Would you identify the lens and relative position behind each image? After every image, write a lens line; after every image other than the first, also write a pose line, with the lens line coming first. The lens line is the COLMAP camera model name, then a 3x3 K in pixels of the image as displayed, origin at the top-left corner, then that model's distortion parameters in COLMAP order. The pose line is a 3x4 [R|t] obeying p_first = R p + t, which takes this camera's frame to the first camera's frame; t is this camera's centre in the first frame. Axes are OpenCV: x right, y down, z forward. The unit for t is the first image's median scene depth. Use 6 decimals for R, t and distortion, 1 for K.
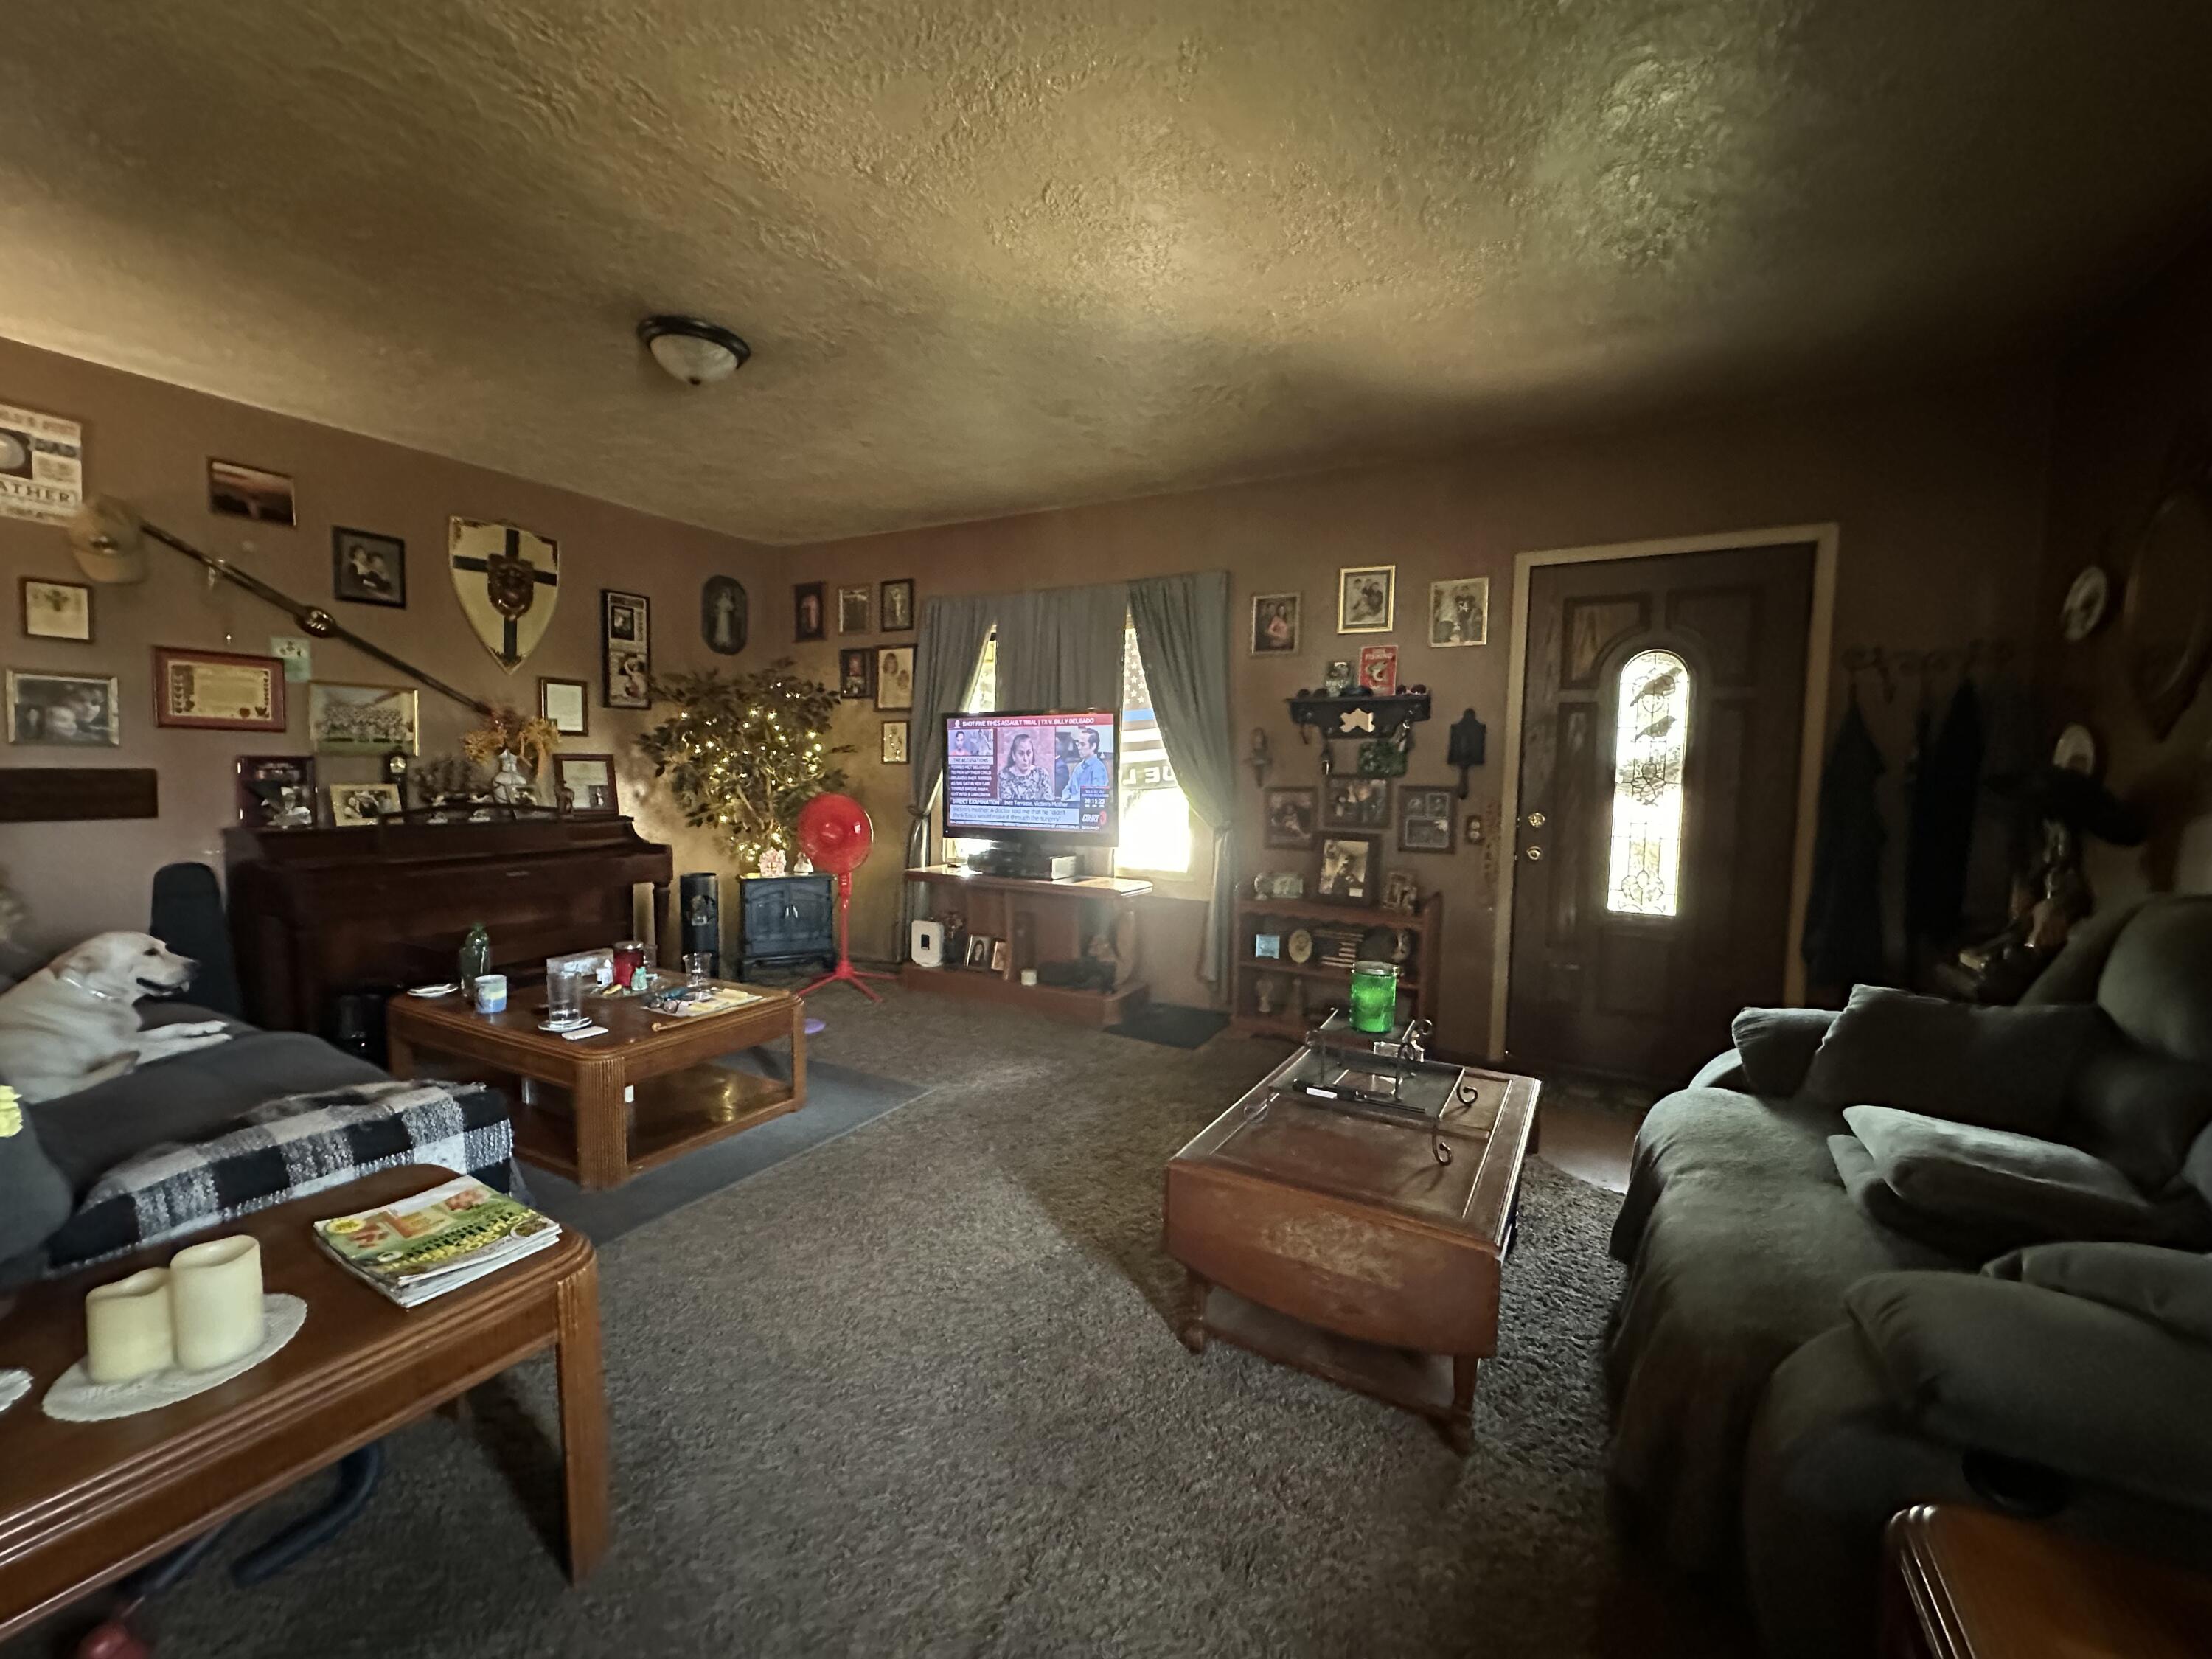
lens RADIAL K [[882.8, 0, 1119.0], [0, 882.8, 823.9], [0, 0, 1]] dist [-0.000957, -0.000242]
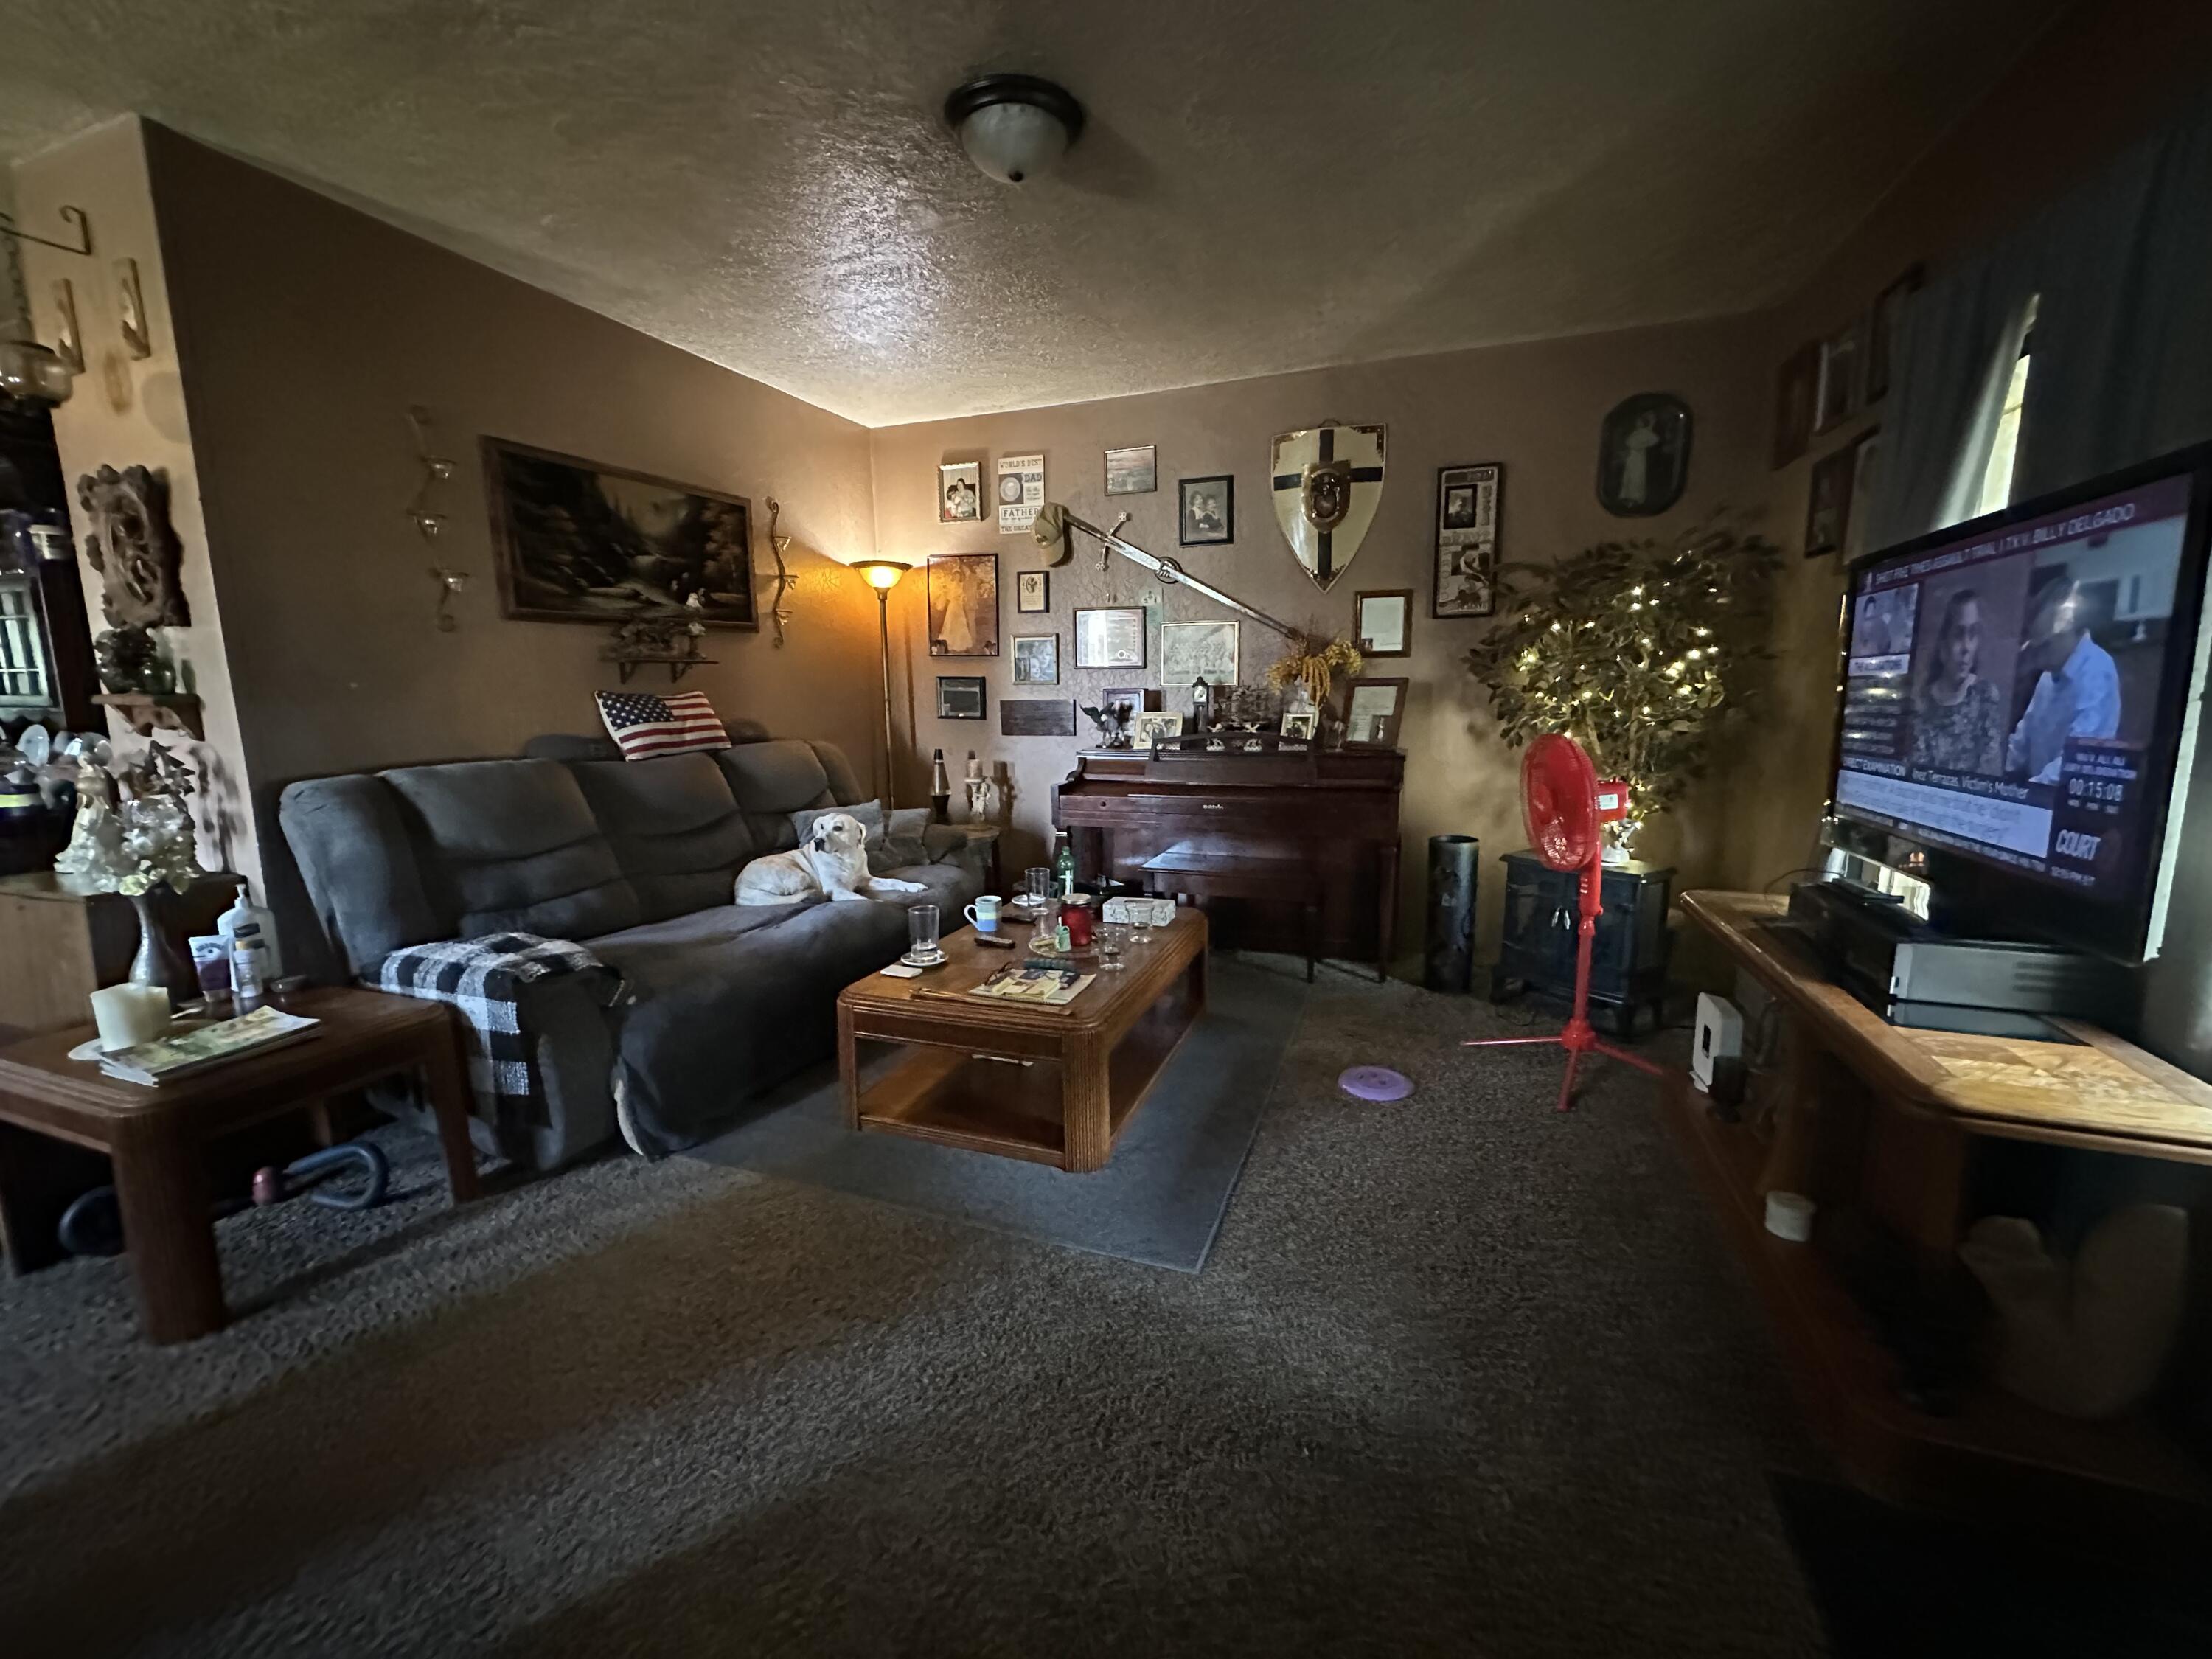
lens RADIAL K [[901.5, 0, 1108.4], [0, 901.5, 826.1], [0, 0, 1]] dist [-0.018861, 0.008905]
pose [[0.142836, 0.134738, -0.980532, 0.250655], [-0.046057, 0.990522, 0.129401, -0.042715], [0.988674, 0.026677, 0.147688, 0.691323]]
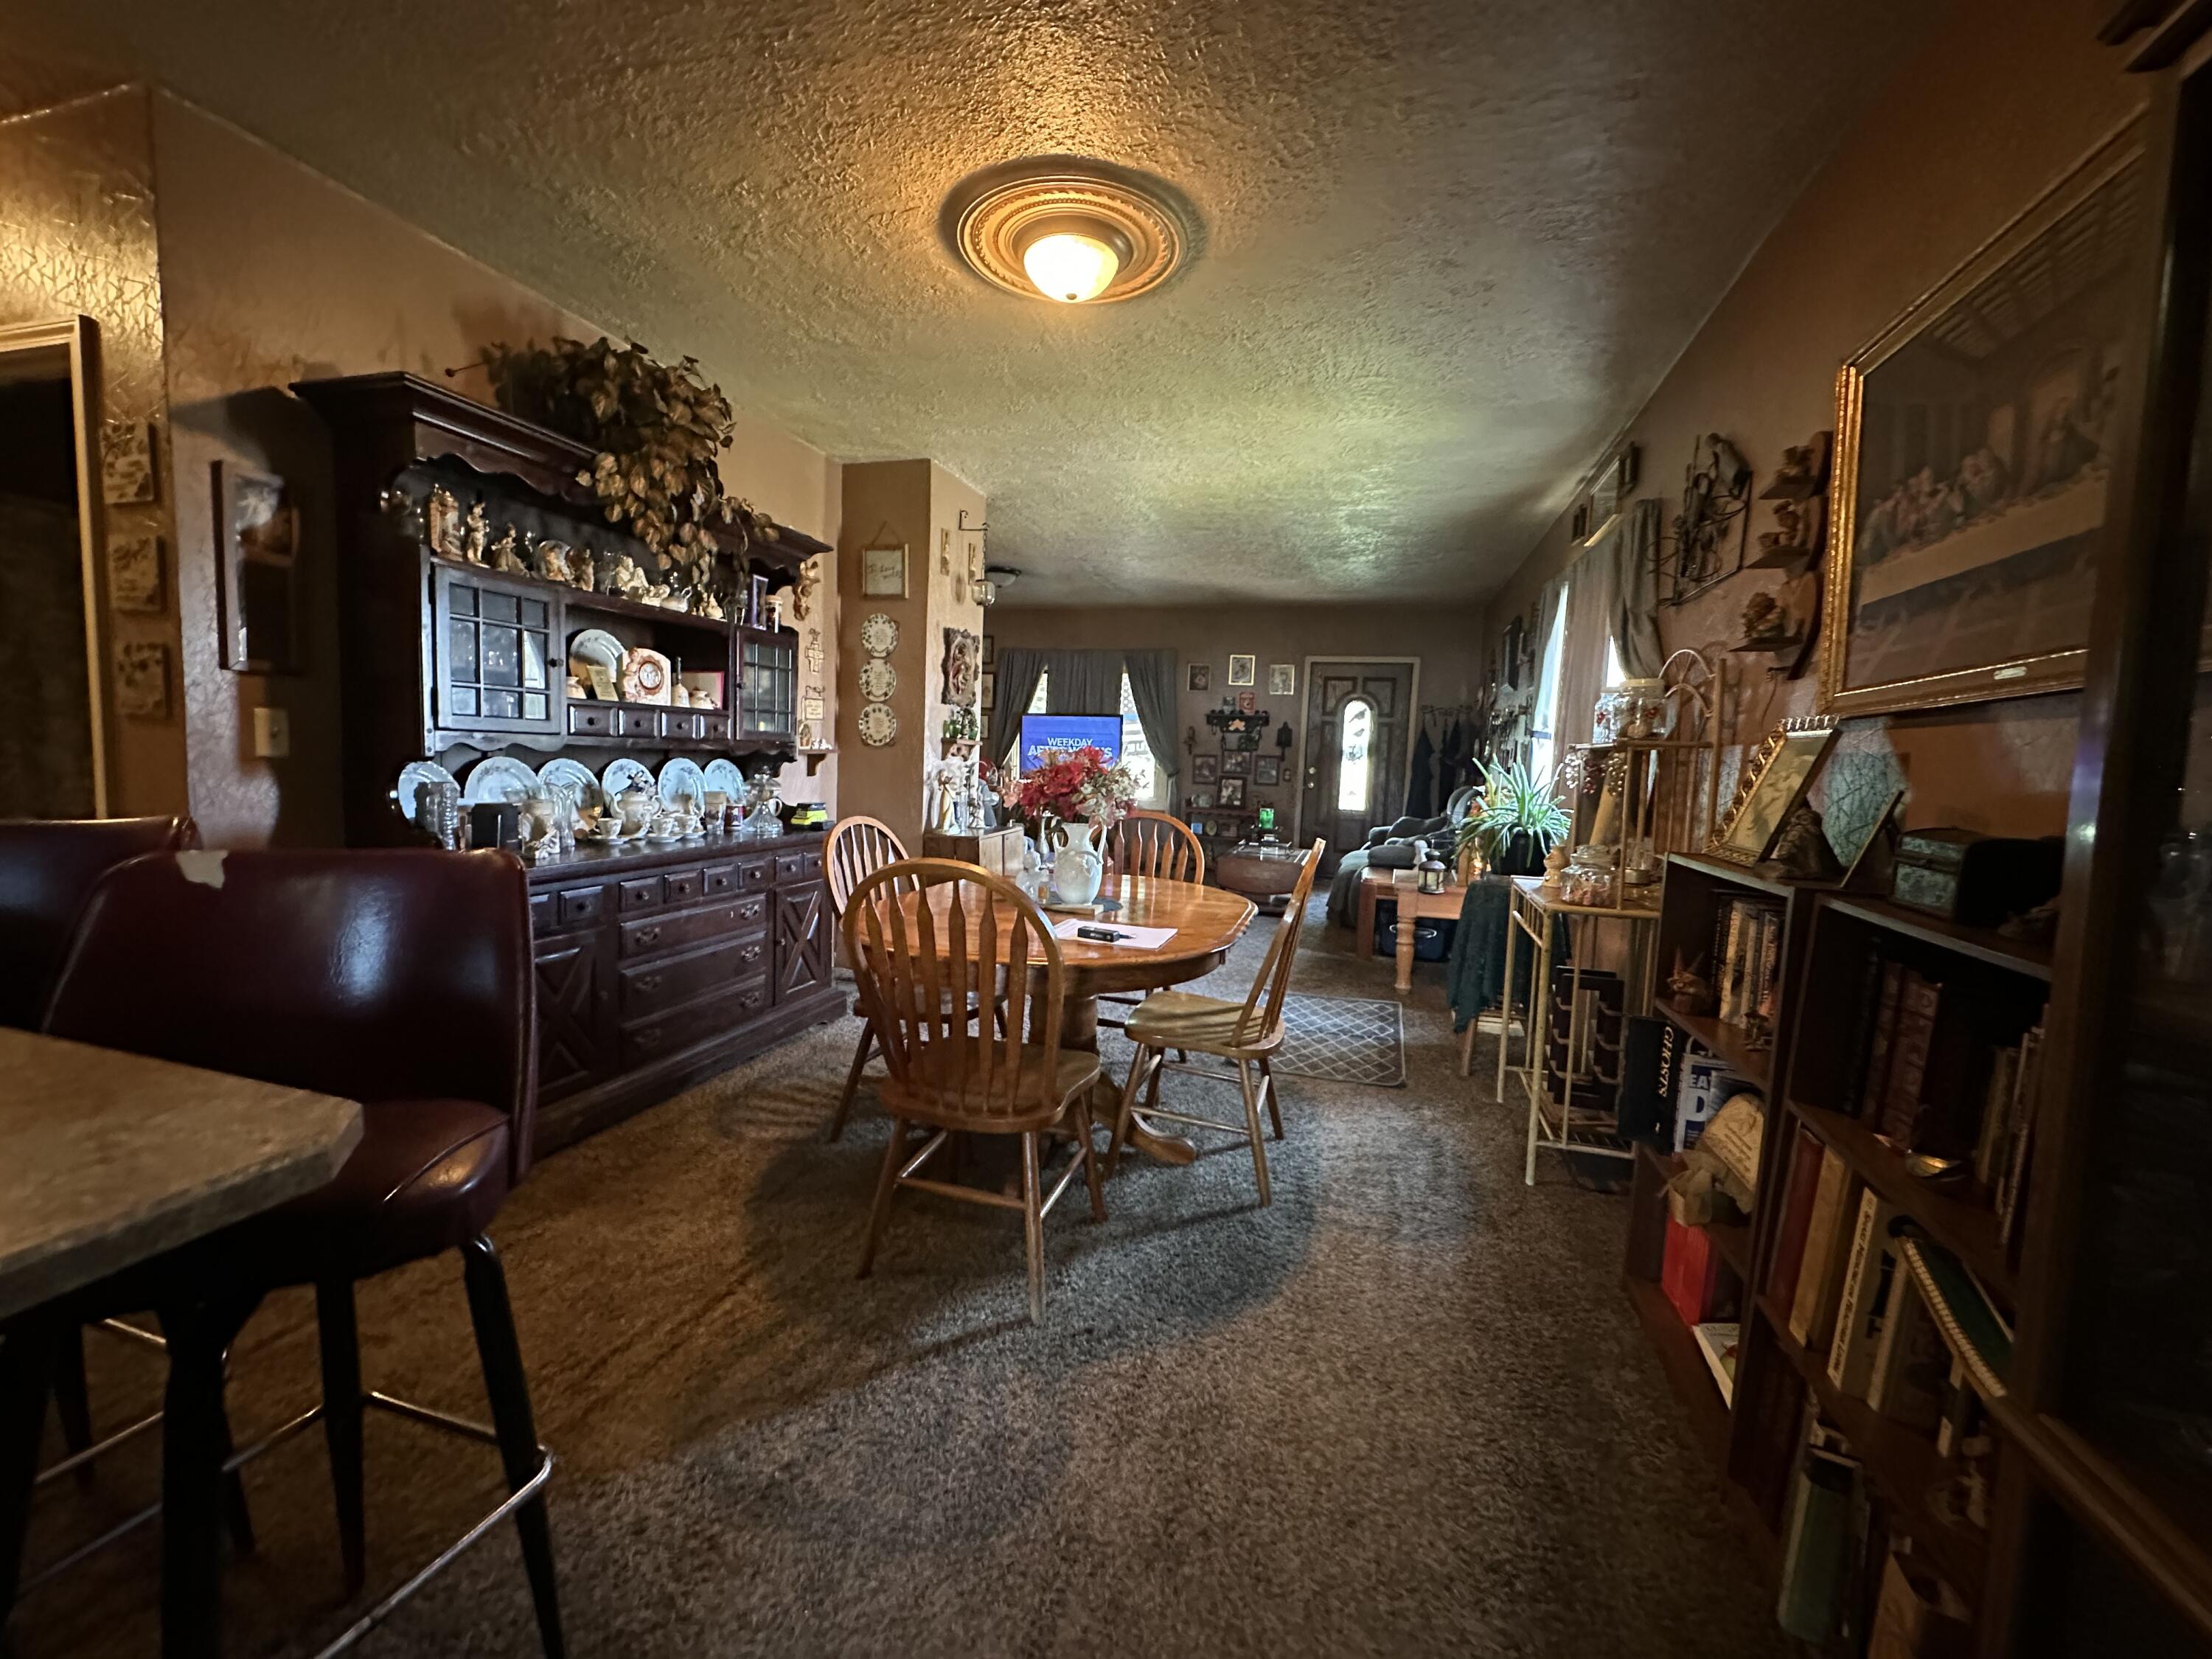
lens RADIAL K [[893.8, 0, 1117.0], [0, 893.8, 820.8], [0, 0, 1]] dist [0.000655, 0.000079]
pose [[0.974532, -0.000602, 0.224249, -0.518879], [-0.006819, 0.999454, 0.032319, 0.051166], [-0.224146, -0.033025, 0.973996, -1.105376]]
